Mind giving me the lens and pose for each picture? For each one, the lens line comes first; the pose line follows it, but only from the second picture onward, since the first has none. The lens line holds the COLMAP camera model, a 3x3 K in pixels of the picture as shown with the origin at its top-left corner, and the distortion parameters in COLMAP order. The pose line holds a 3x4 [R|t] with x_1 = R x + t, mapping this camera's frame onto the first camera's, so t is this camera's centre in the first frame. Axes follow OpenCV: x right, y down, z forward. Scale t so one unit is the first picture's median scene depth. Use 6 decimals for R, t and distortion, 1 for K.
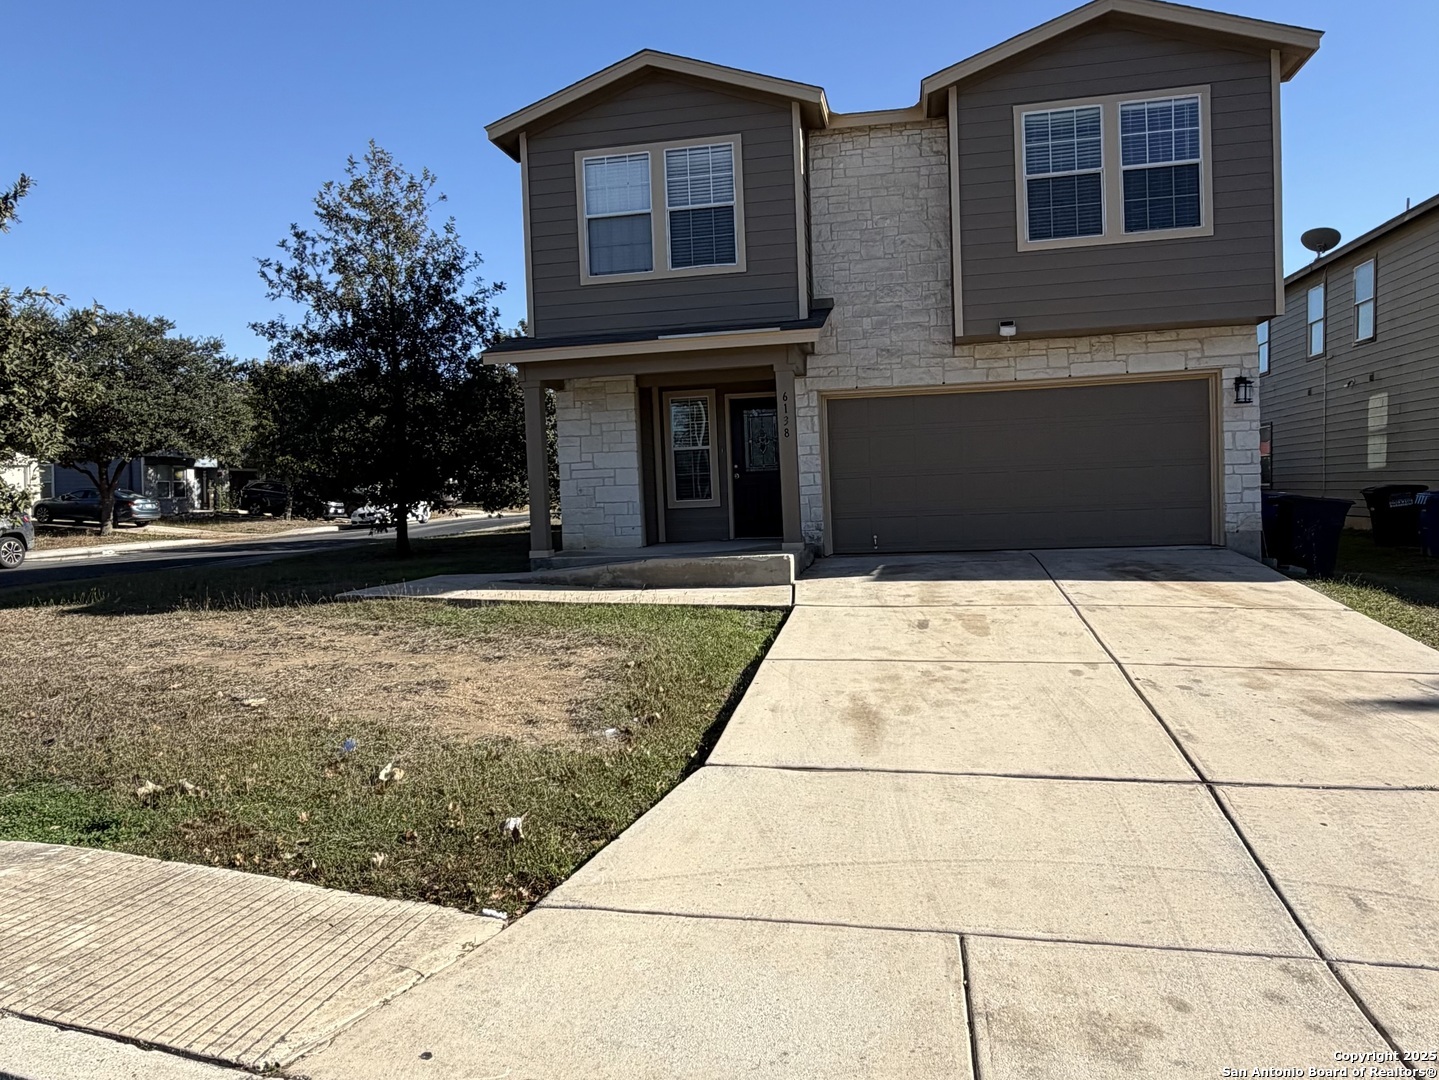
lens RADIAL K [[1023.2, 0, 722.9], [0, 1023.2, 538.5], [0, 0, 1]] dist [-0.000794, 0.000060]
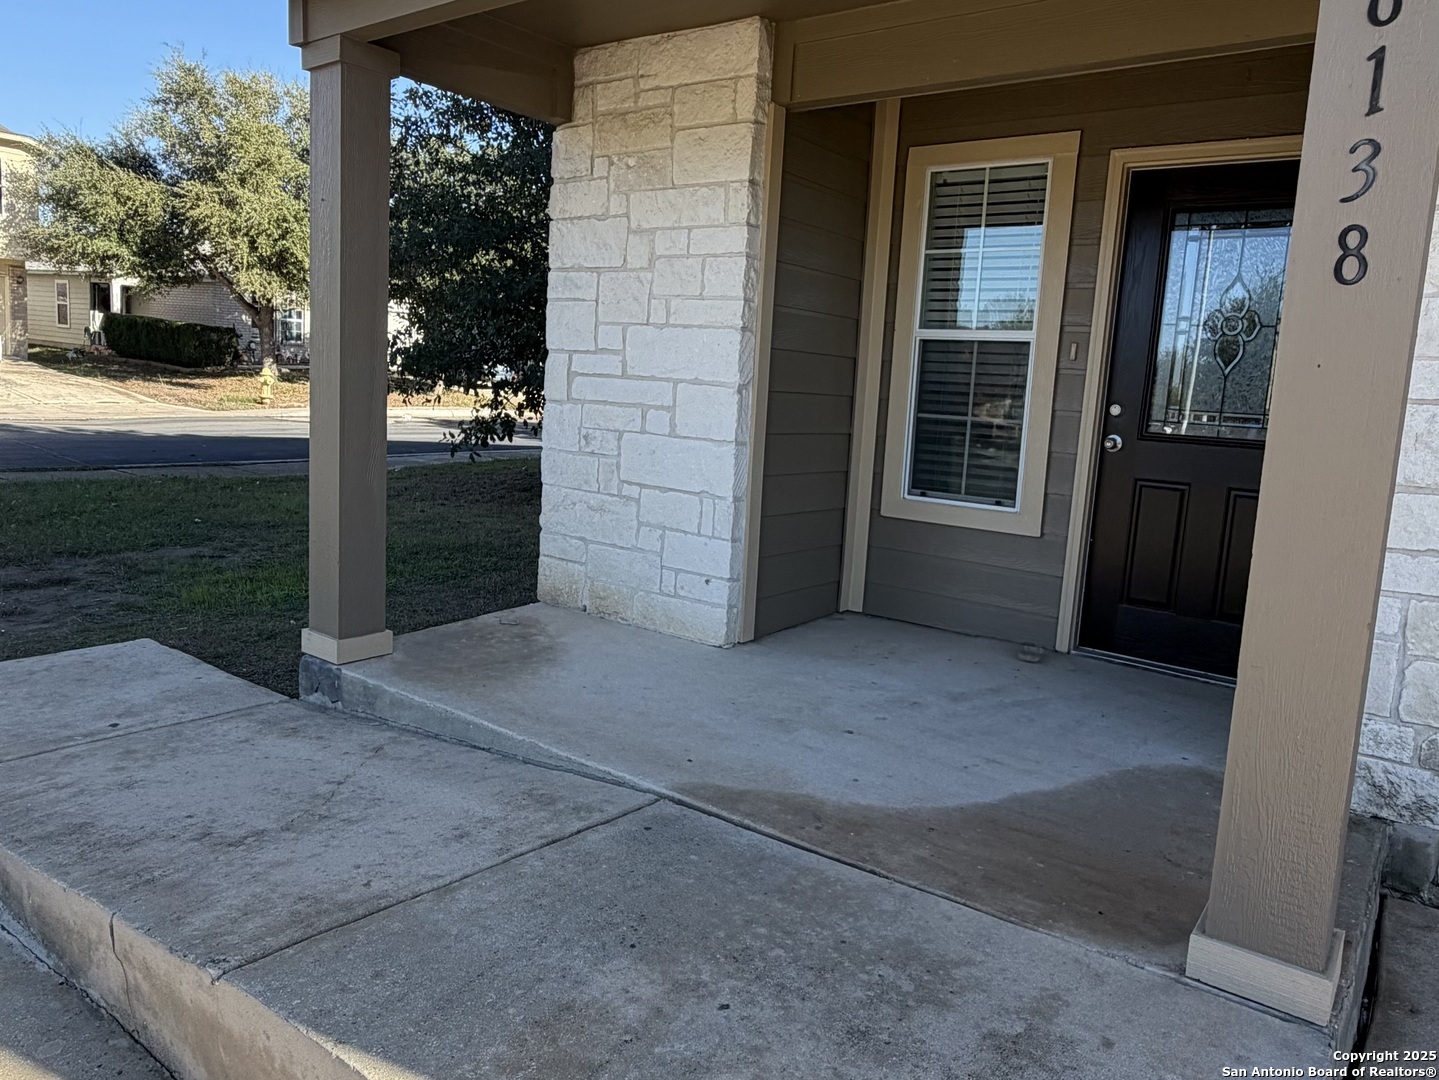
lens RADIAL K [[1023.2, 0, 720.6], [0, 1023.2, 530.1], [0, 0, 1]] dist [-0.000794, 0.000060]
pose [[0.890999, 0.154228, -0.427006, 0.044393], [-0.111010, 0.985991, 0.124489, -0.063761], [0.440224, -0.063518, 0.895638, 0.724170]]
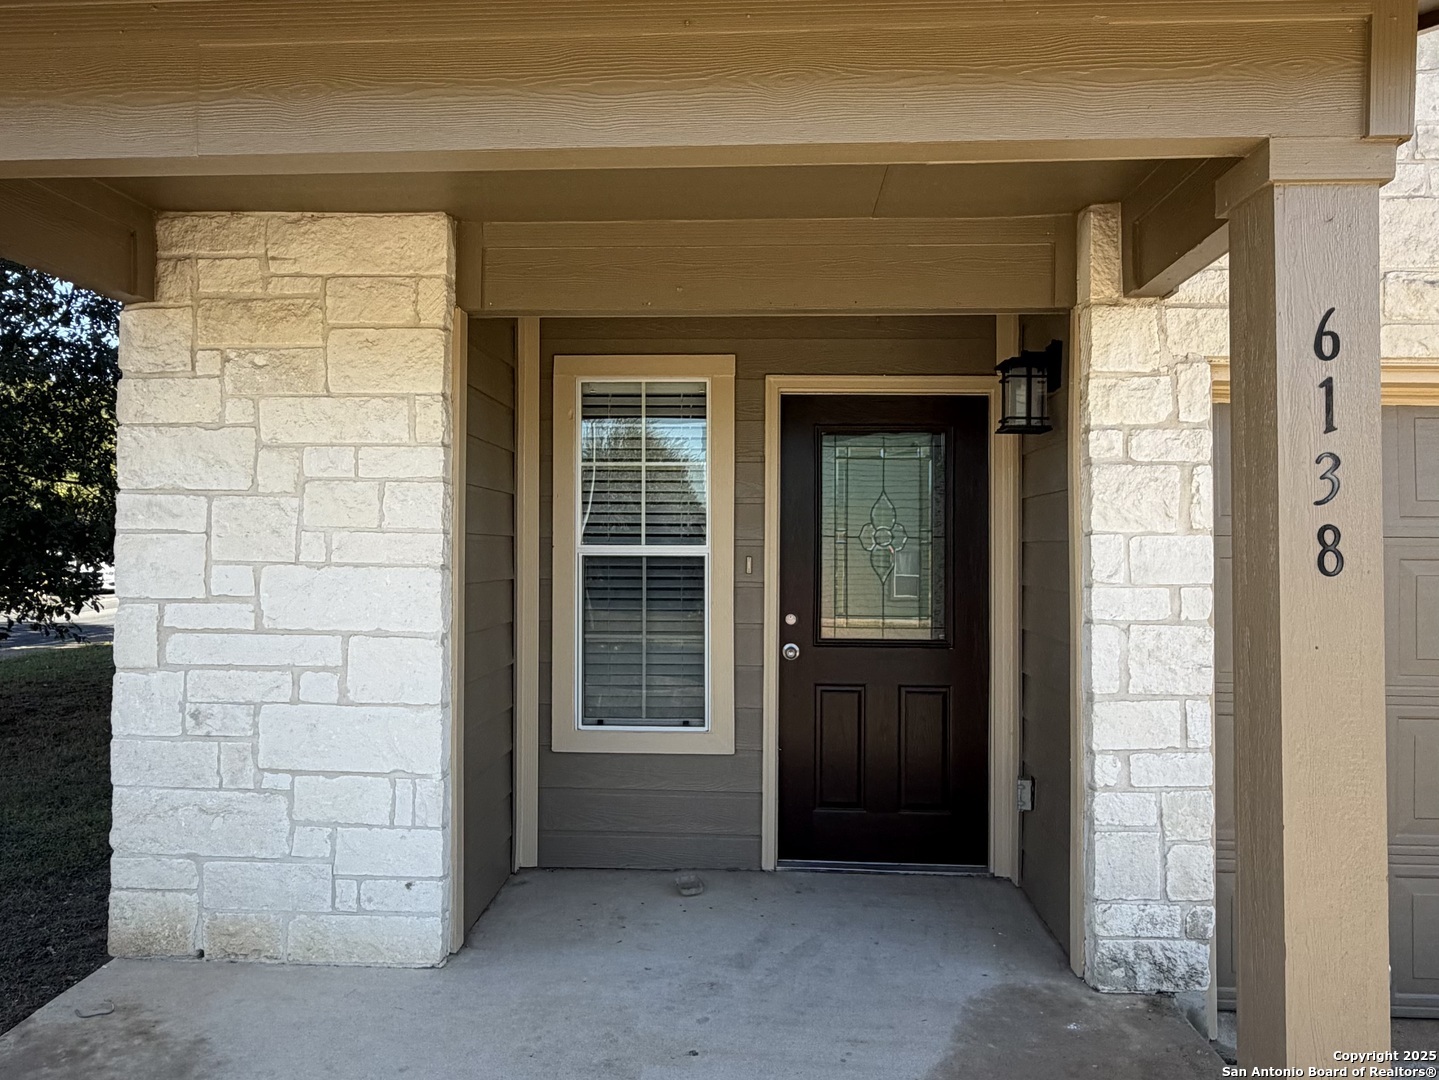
lens RADIAL K [[1023.2, 0, 718.2], [0, 1023.2, 528.3], [0, 0, 1]] dist [-0.000794, 0.000060]
pose [[0.989919, 0.048693, 0.133004, -0.051679], [-0.040418, 0.997116, -0.064228, -0.080993], [-0.135748, 0.058205, 0.989032, 0.743769]]
